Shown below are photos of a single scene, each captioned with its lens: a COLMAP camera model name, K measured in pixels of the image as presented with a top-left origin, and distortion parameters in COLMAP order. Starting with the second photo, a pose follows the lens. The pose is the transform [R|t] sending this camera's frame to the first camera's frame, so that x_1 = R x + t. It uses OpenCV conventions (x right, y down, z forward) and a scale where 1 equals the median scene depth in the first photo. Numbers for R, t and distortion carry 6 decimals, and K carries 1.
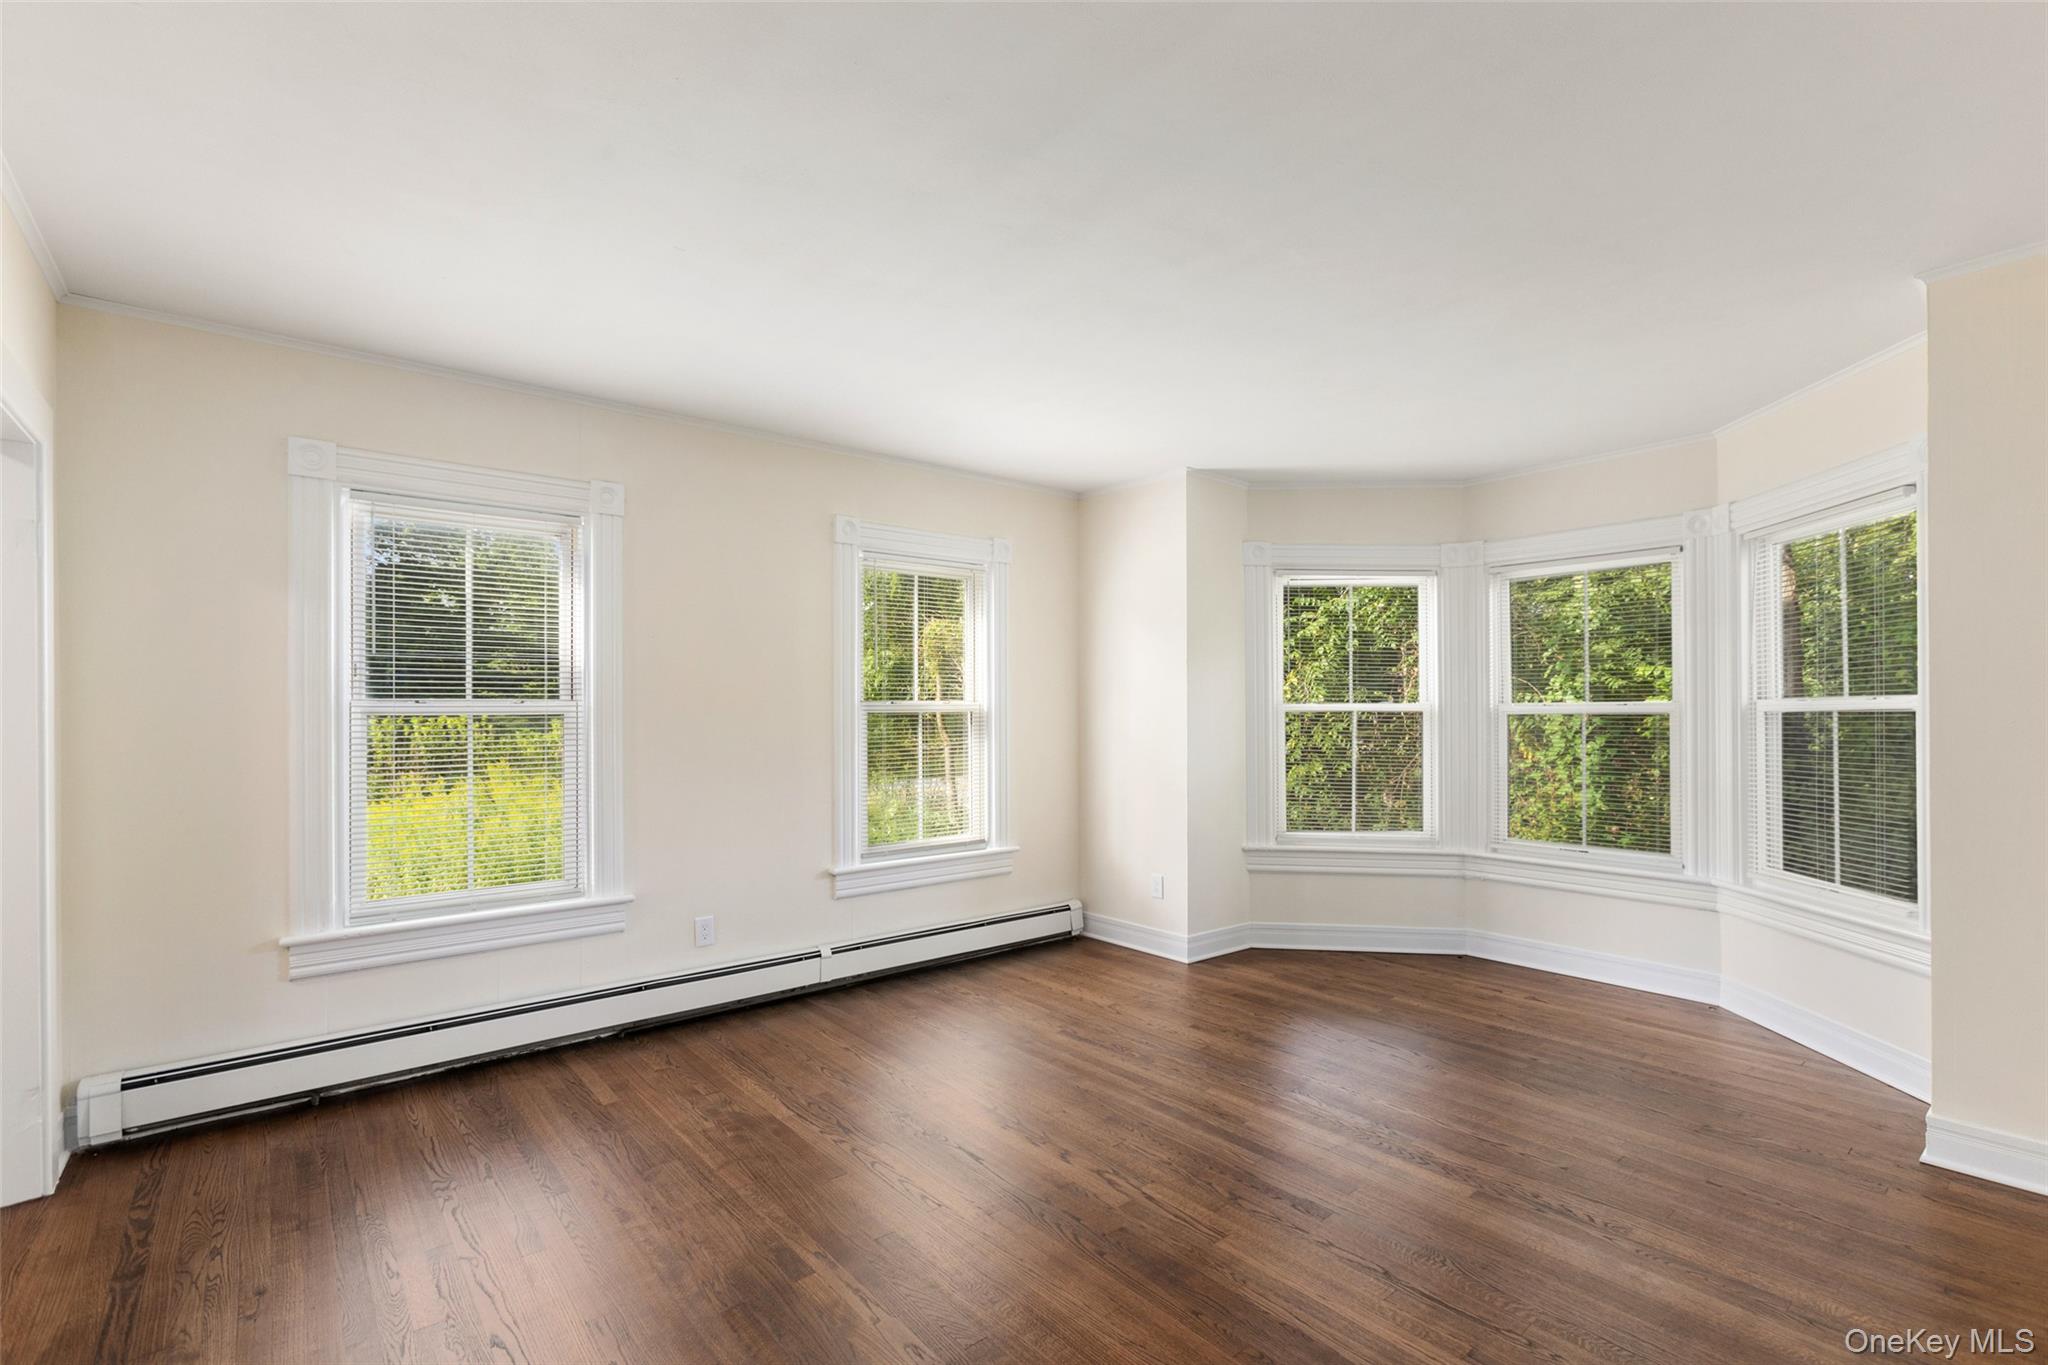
lens RADIAL K [[949.2, 0, 1032.3], [0, 949.2, 747.8], [0, 0, 1]] dist [-0.020565, 0.013019]
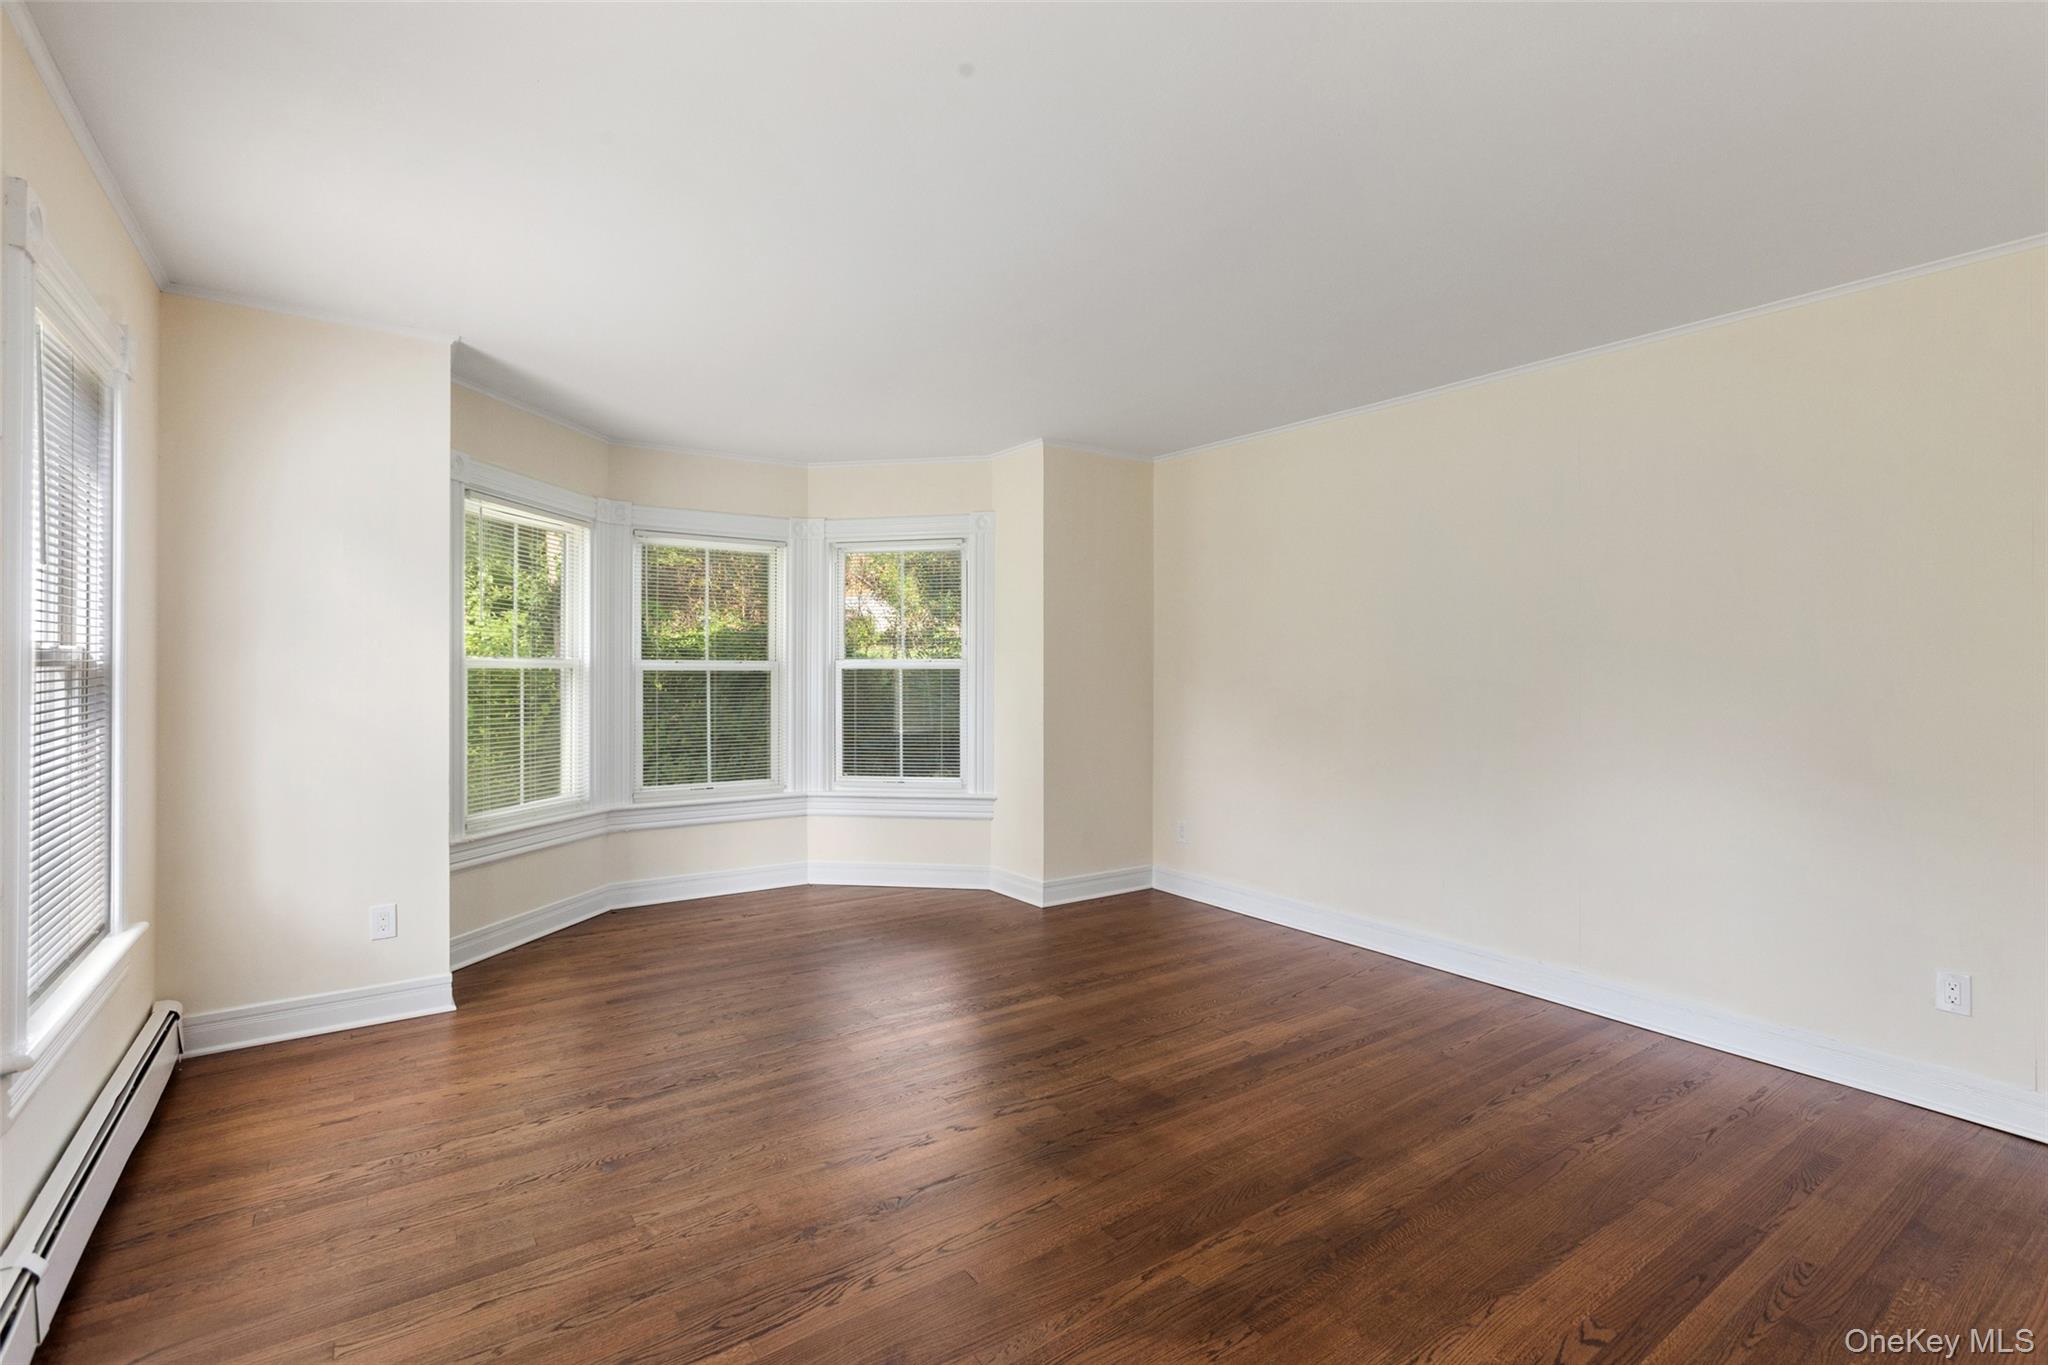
lens RADIAL K [[947.0, 0, 1055.1], [0, 947.0, 668.0], [0, 0, 1]] dist [-0.020596, 0.012959]
pose [[0.047355, 0.003078, 0.998873, -0.572653], [0.032690, 0.999455, -0.004630, -0.018972], [-0.998343, 0.032873, 0.047229, 0.523513]]
